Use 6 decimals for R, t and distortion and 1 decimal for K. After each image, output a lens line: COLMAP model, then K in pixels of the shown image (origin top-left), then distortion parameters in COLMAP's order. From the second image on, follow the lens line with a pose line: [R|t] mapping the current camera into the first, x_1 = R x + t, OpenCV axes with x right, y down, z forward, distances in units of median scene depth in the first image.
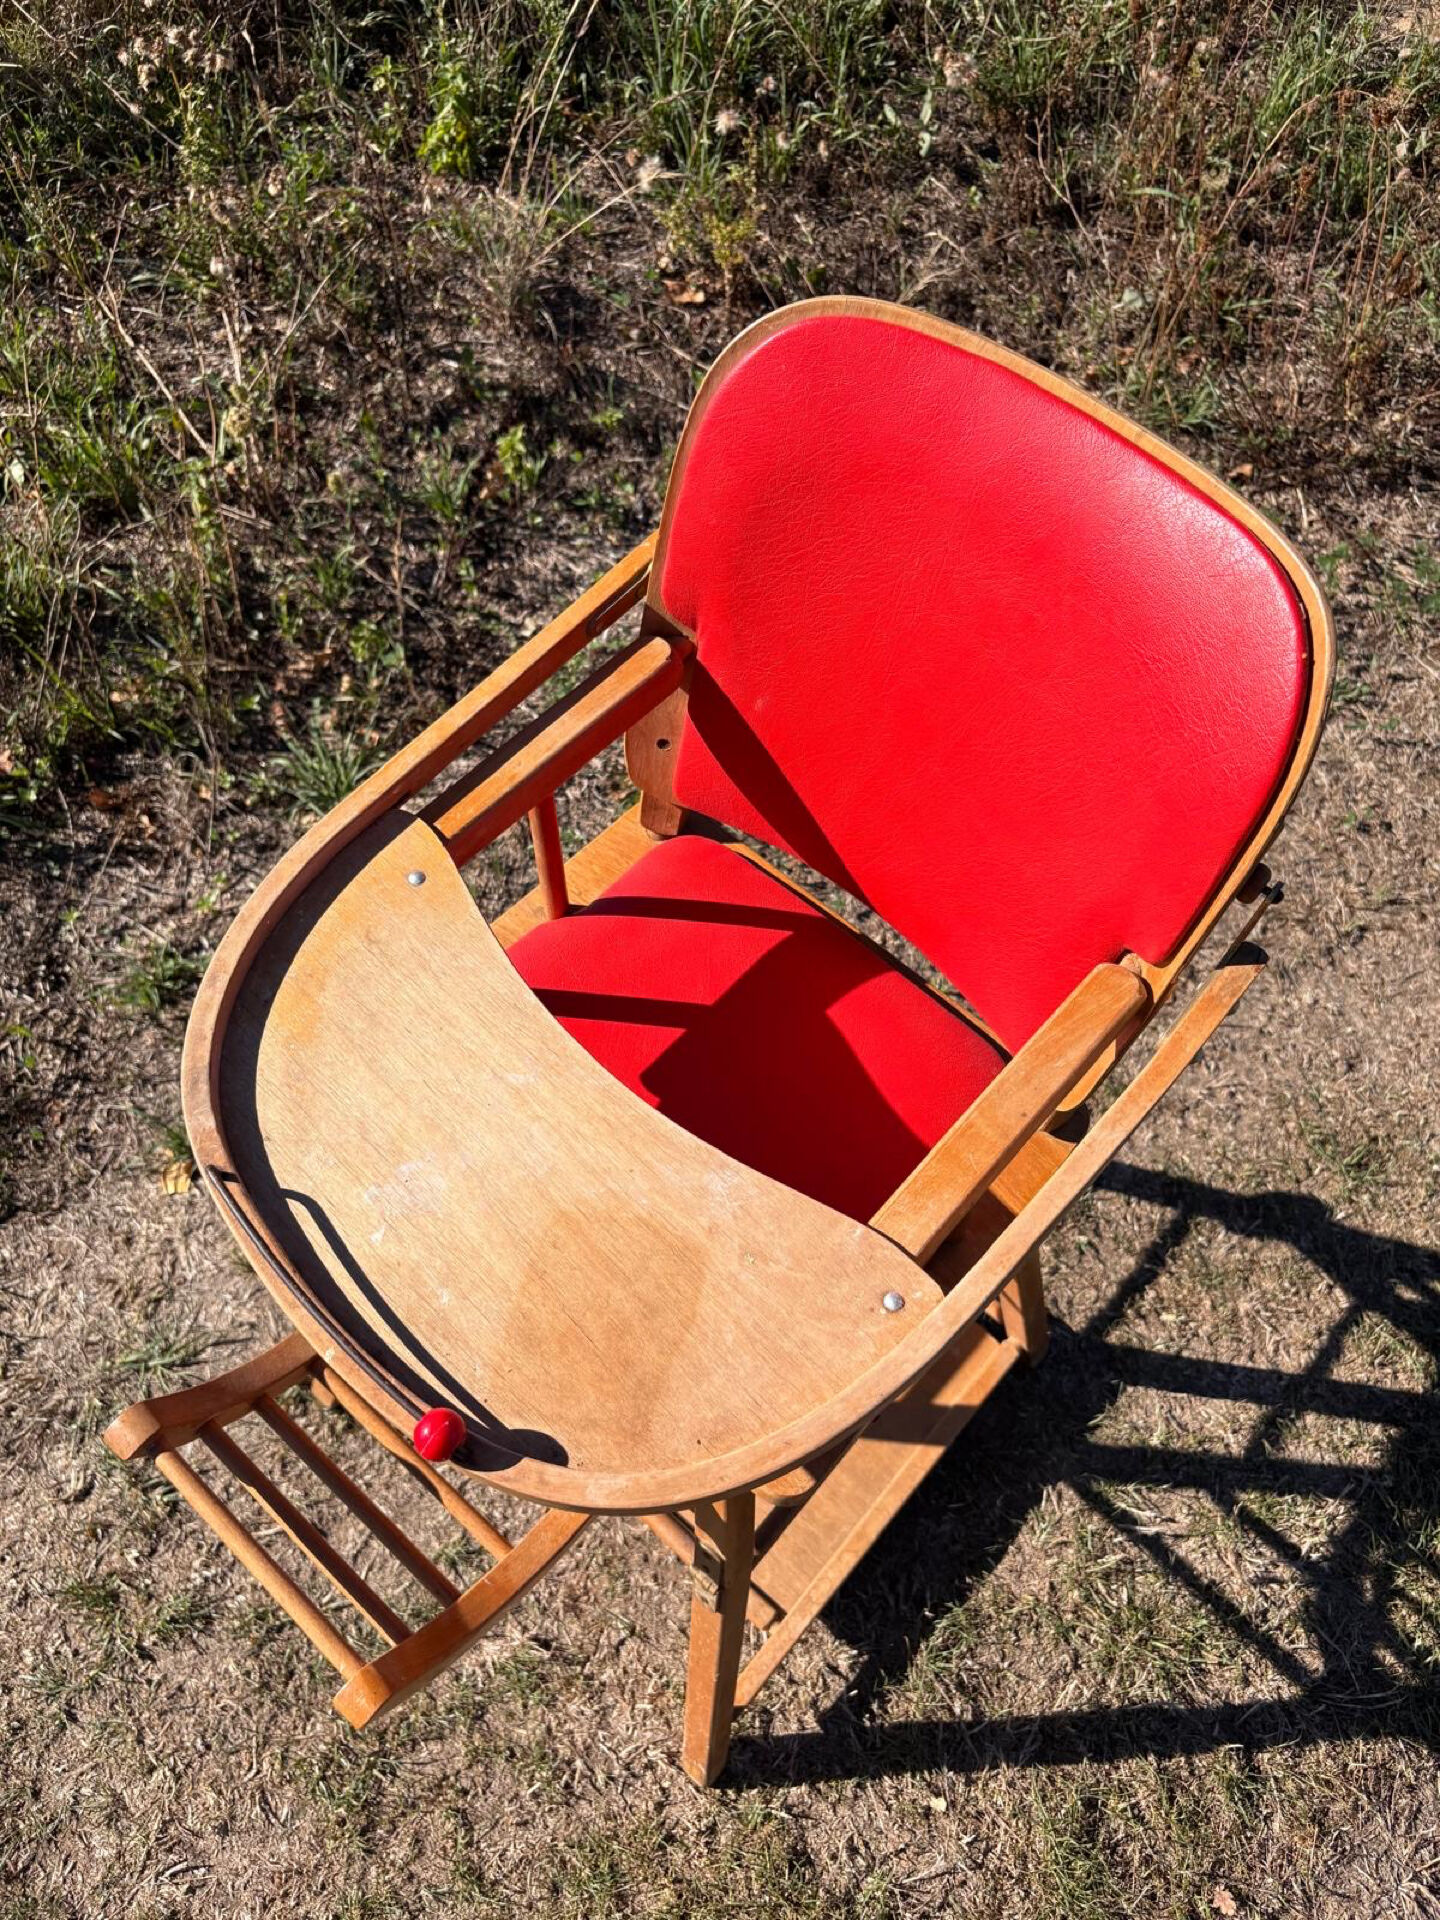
lens RADIAL K [[1493.2, 0, 725.4], [0, 1493.2, 972.8], [0, 0, 1]] dist [0.034664, -0.040551]
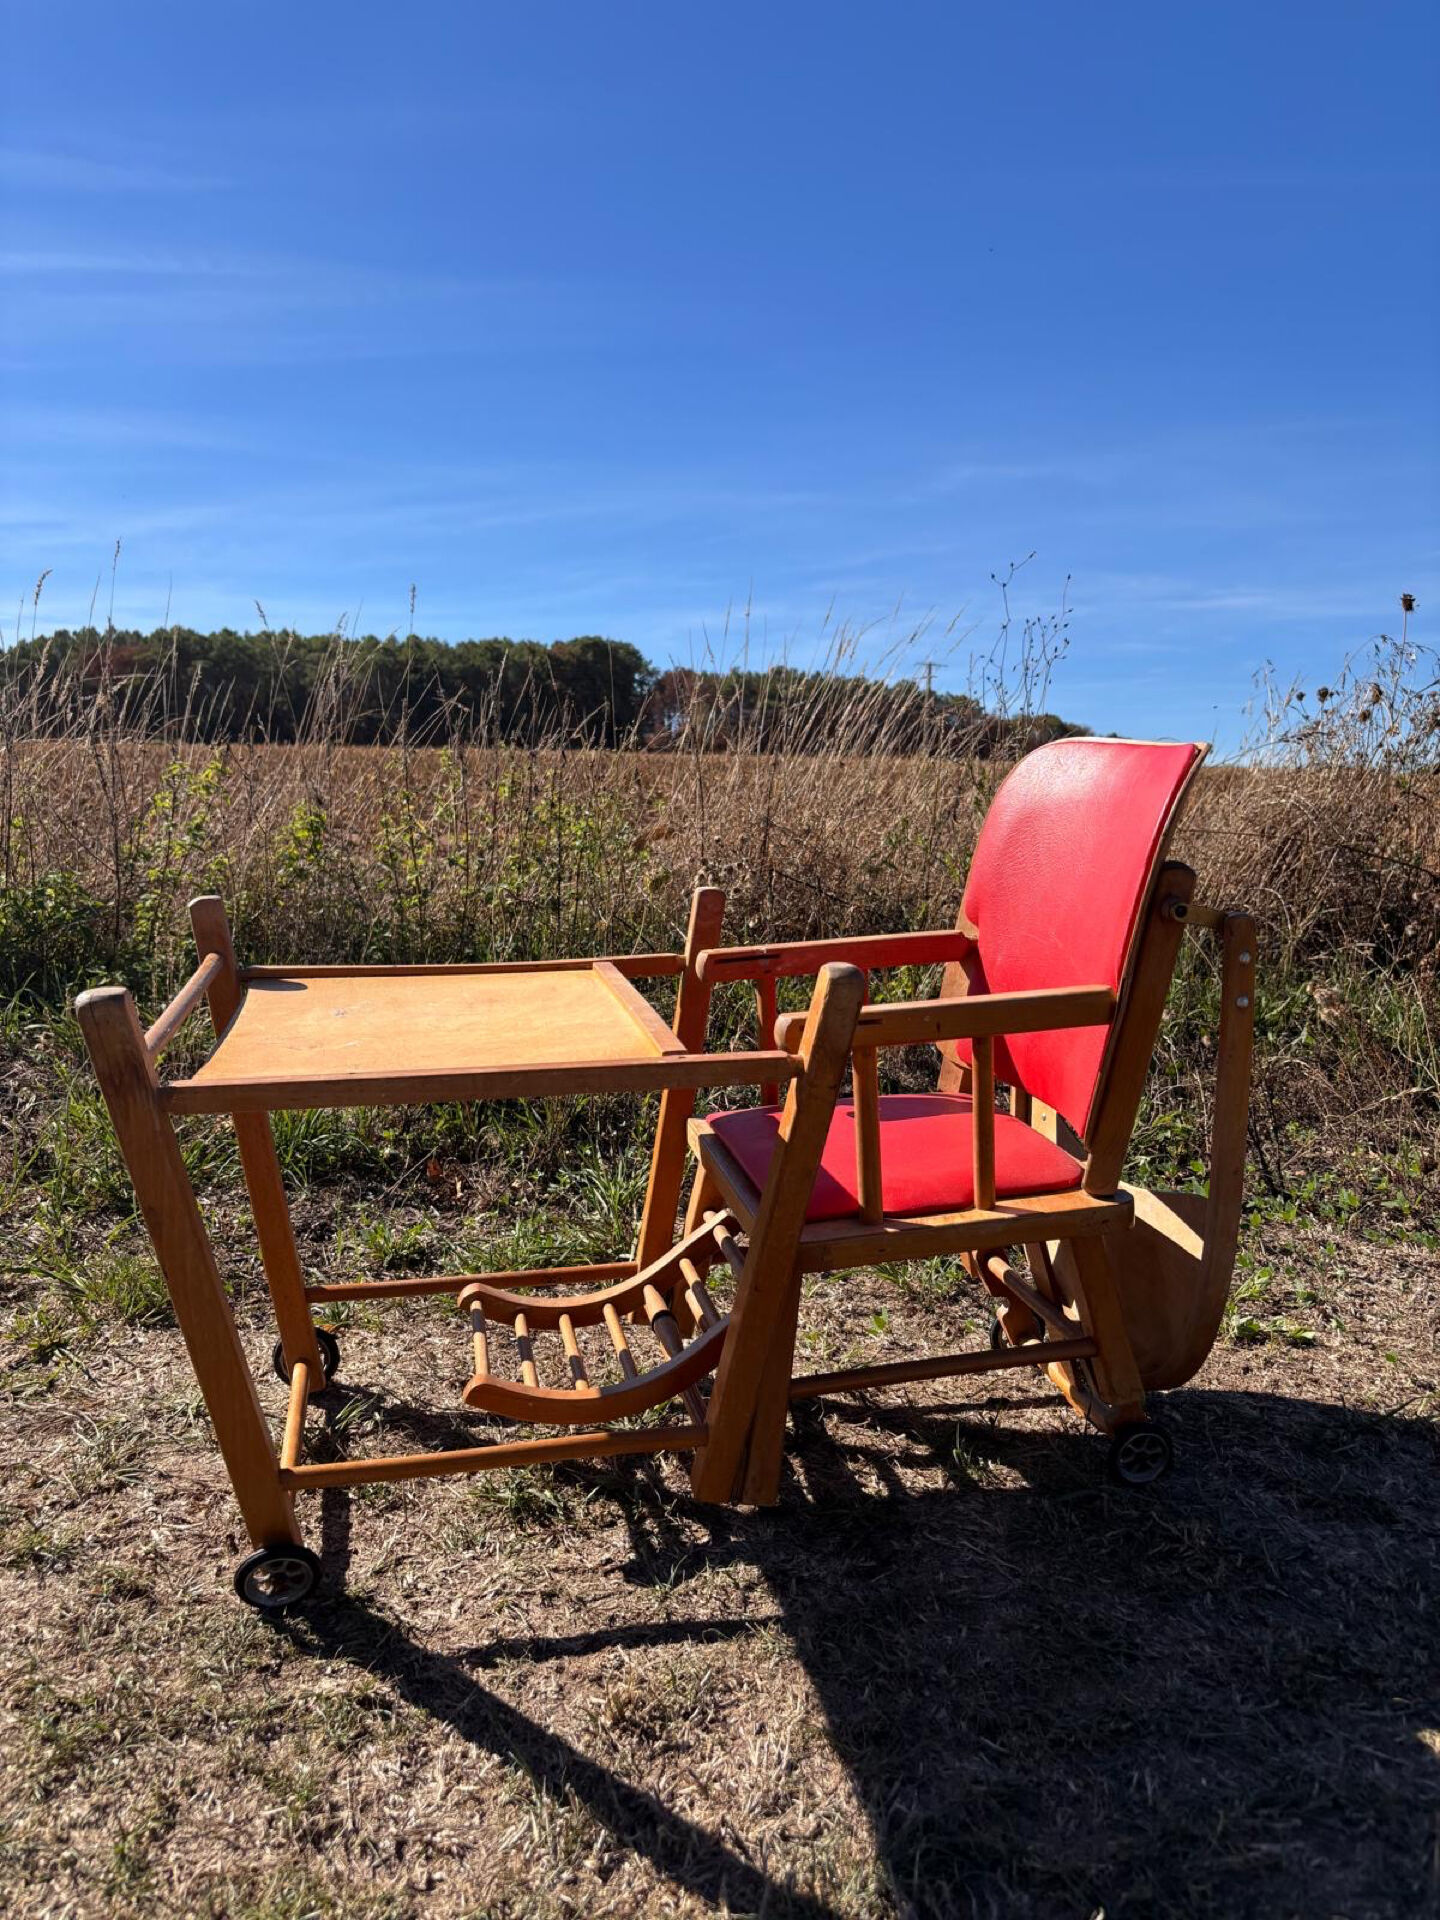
lens RADIAL K [[1493.2, 0, 722.4], [0, 1493.2, 949.9], [0, 0, 1]] dist [0.034664, -0.040551]
pose [[0.920560, 0.060362, -0.385908, 0.274474], [-0.340294, 0.608956, -0.716501, 0.648879], [0.191752, 0.790904, 0.581121, 0.285400]]
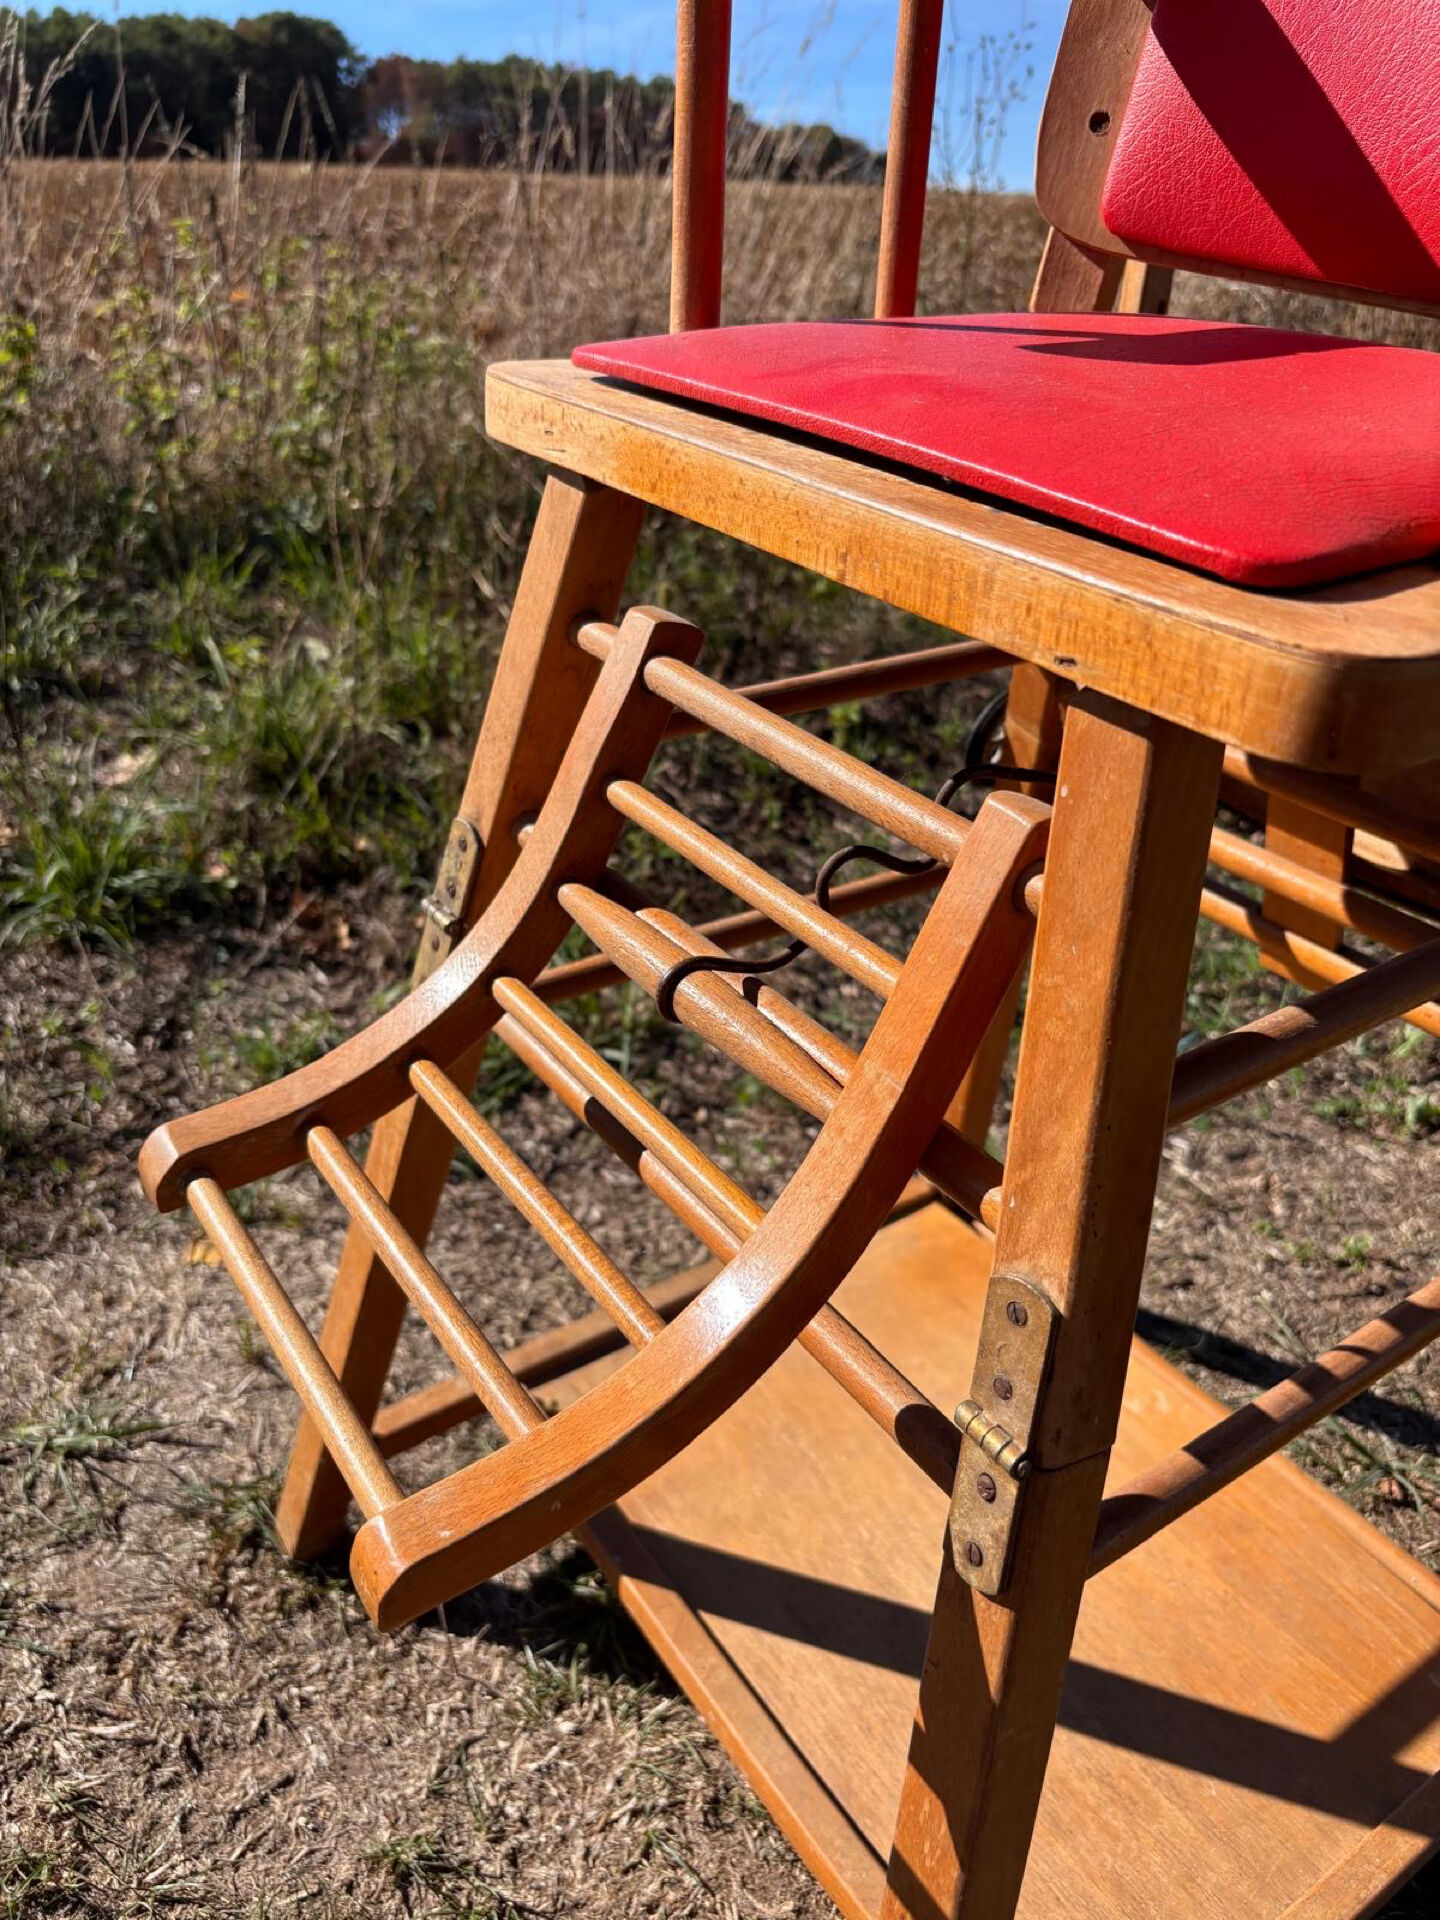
lens RADIAL K [[1493.2, 0, 715.5], [0, 1493.2, 963.4], [0, 0, 1]] dist [0.034664, -0.040551]
pose [[0.970263, 0.127291, -0.205878, -0.012511], [-0.215899, 0.839674, -0.498332, 0.345697], [0.109437, 0.527962, 0.842187, 0.396329]]
